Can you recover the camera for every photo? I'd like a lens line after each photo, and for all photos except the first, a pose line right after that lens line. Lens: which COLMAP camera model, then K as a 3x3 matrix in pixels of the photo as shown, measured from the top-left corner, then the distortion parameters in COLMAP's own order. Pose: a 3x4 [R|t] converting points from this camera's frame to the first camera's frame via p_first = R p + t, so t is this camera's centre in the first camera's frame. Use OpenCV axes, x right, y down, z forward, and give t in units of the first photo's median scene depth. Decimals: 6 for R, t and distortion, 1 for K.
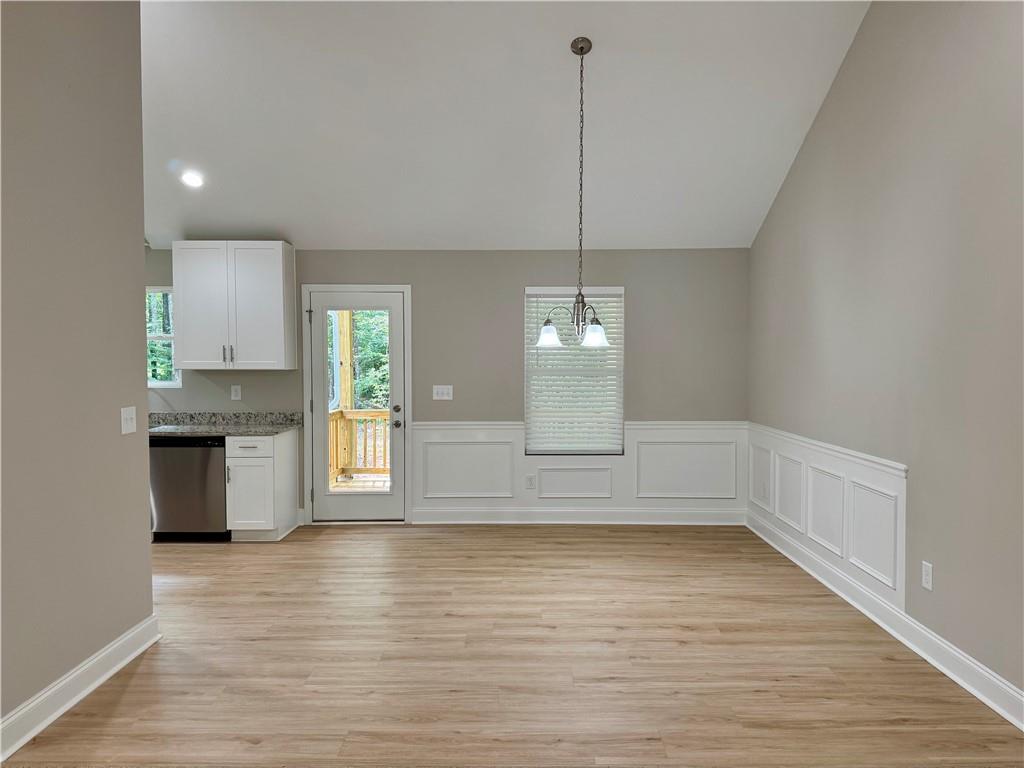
lens RADIAL K [[715.8, 0, 517.6], [0, 715.8, 386.2], [0, 0, 1]] dist [0.134160, -0.253394]
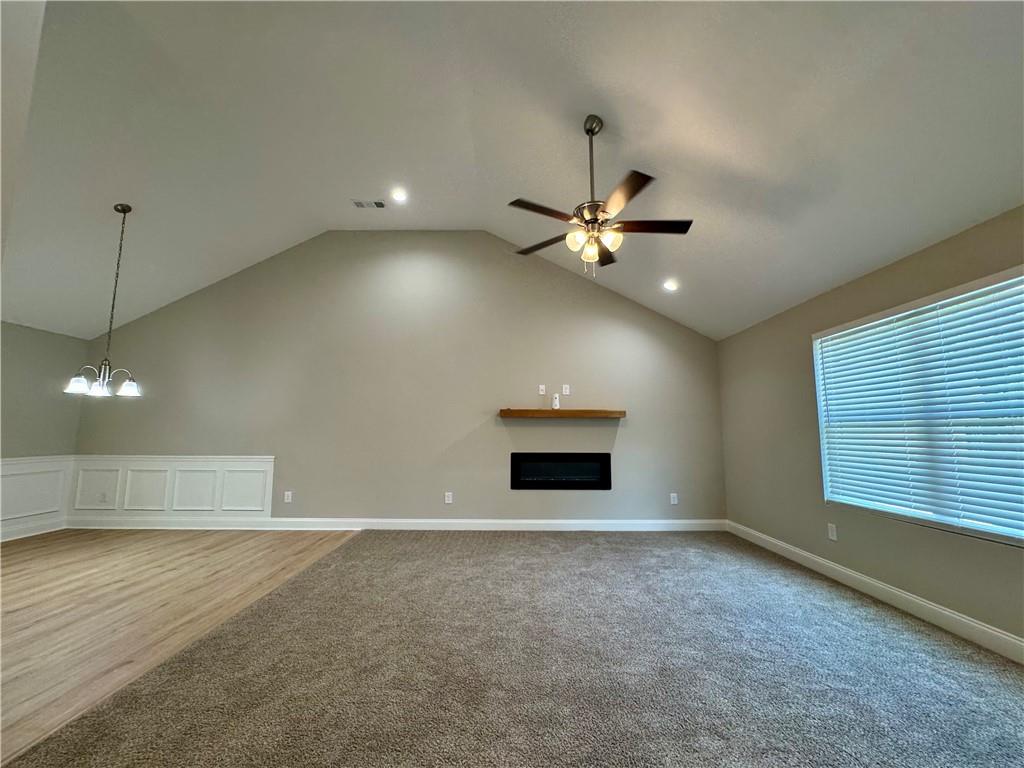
lens RADIAL K [[410.6, 0, 512.0], [0, 410.6, 384.0], [0, 0, 1]] dist [-0.002601, -0.000302]
pose [[-0.001846, 0.118770, 0.992920, -0.750633], [0.035111, 0.992317, -0.118633, 0.051951], [-0.999382, 0.034643, -0.006002, 0.164084]]
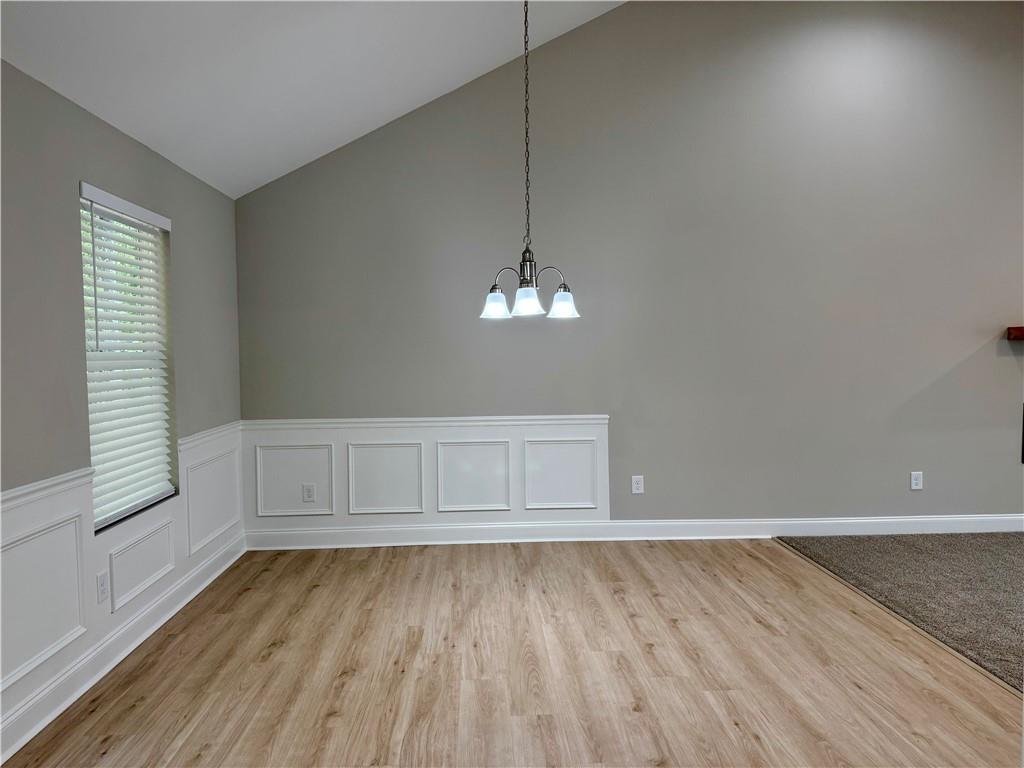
lens RADIAL K [[715.8, 0, 517.6], [0, 715.8, 386.2], [0, 0, 1]] dist [0.134160, -0.253394]
pose [[-0.053245, -0.053641, 0.997140, -0.700612], [0.049623, 0.997180, 0.056293, -0.025803], [-0.997348, 0.052479, -0.050433, 1.056761]]
